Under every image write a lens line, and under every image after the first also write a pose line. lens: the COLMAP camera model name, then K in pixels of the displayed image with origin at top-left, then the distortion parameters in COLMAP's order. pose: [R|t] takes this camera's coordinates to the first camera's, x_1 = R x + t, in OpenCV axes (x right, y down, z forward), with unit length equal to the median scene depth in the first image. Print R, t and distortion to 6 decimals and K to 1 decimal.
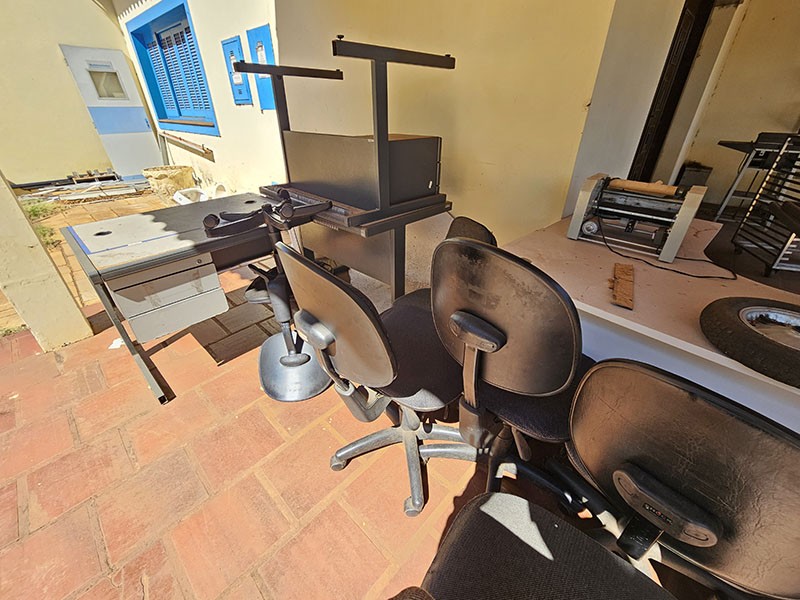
lens RADIAL K [[327.6, 0, 400.7], [0, 327.6, 303.7], [0, 0, 1]] dist [-0.009187, 0.003843]
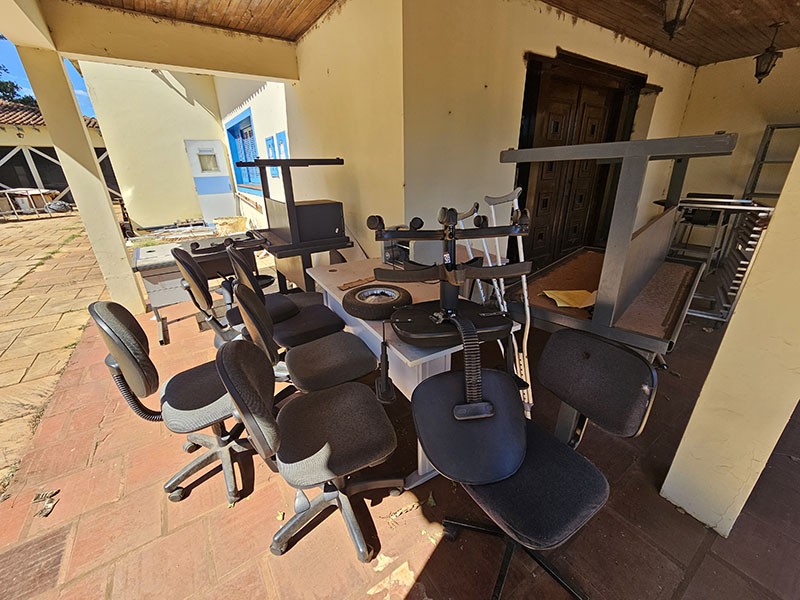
lens RADIAL K [[327.6, 0, 400.7], [0, 327.6, 303.7], [0, 0, 1]] dist [-0.009187, 0.003843]
pose [[0.977569, 0.061656, -0.201391, 0.333427], [-0.089184, 0.987414, -0.130610, 0.074505], [0.190804, 0.145641, 0.970764, -0.191993]]
